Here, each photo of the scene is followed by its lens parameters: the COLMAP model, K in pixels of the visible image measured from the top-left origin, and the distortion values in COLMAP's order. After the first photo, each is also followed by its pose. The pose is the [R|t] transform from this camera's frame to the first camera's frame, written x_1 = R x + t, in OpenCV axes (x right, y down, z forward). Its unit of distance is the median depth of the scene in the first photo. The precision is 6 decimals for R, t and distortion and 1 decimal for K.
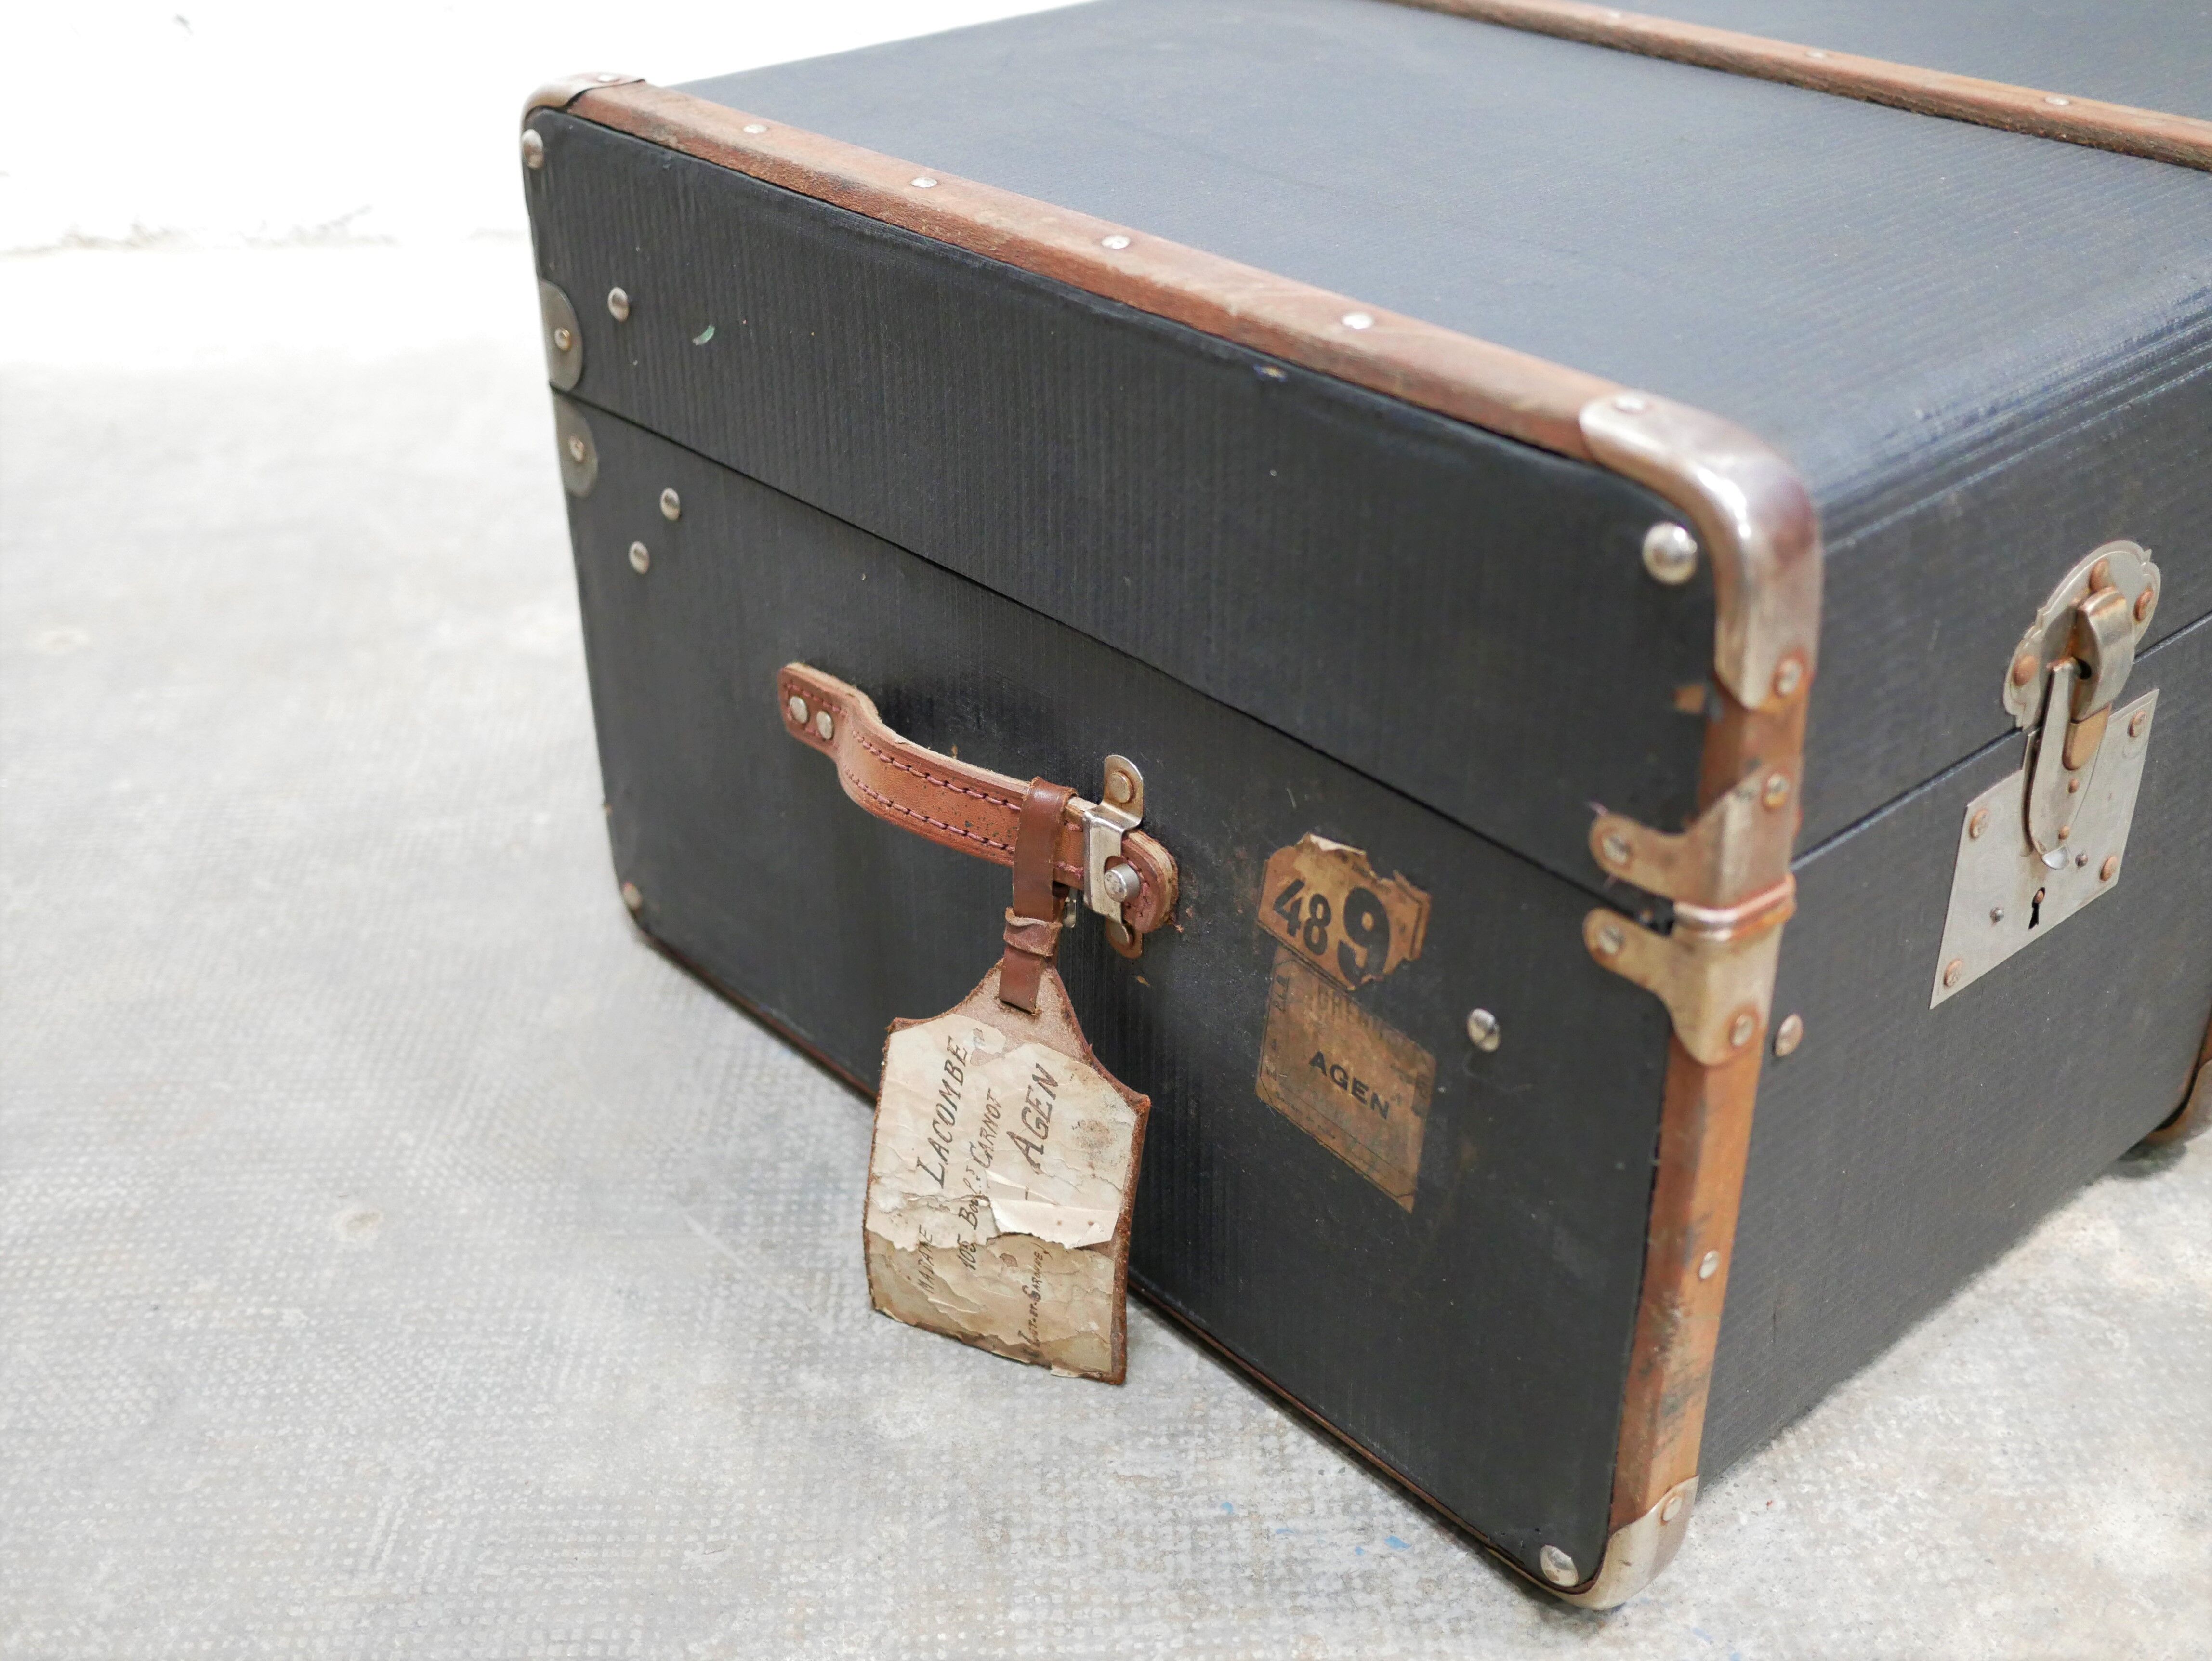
lens RADIAL K [[2496.3, 0, 1101.8], [0, 2496.3, 830.9], [0, 0, 1]] dist [-0.006949, 0.000000]
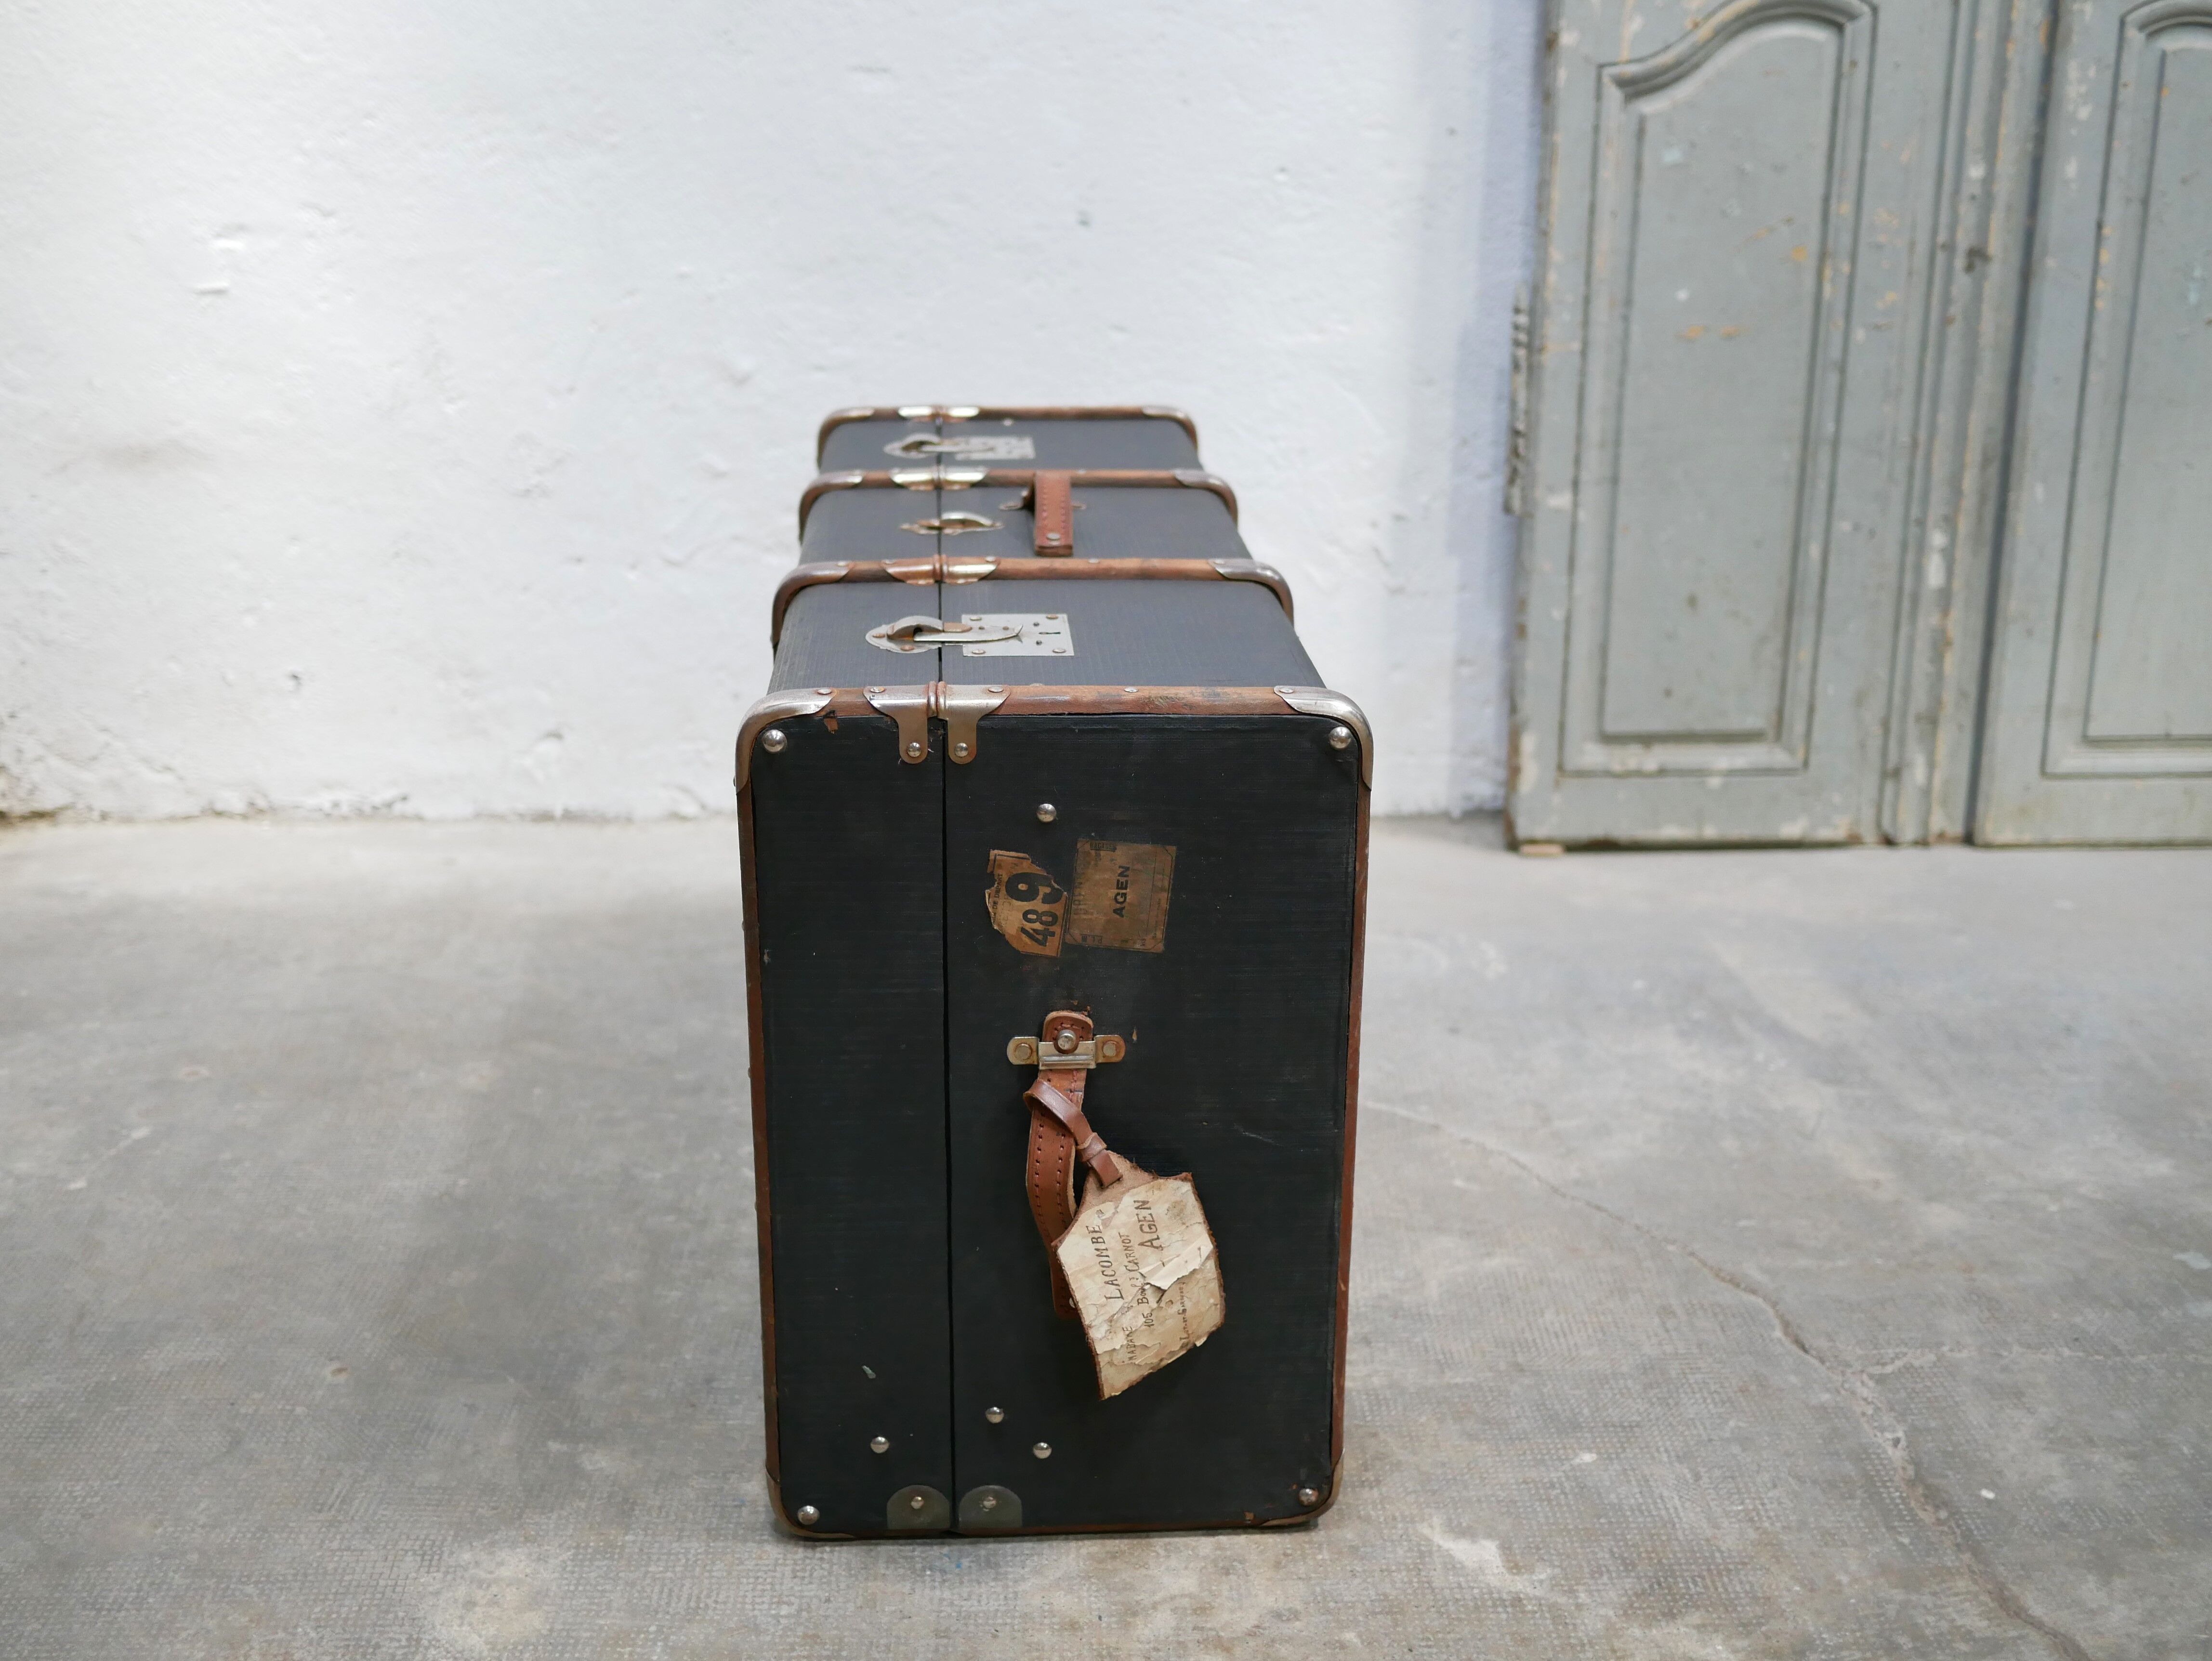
lens RADIAL K [[2496.3, 0, 1105.1], [0, 2496.3, 832.8], [0, 0, 1]] dist [-0.006949, 0.000000]
pose [[0.999374, 0.032174, -0.014720, 0.363891], [-0.034423, 0.980328, -0.194352, 0.118527], [0.008177, 0.194737, 0.980821, -1.136712]]
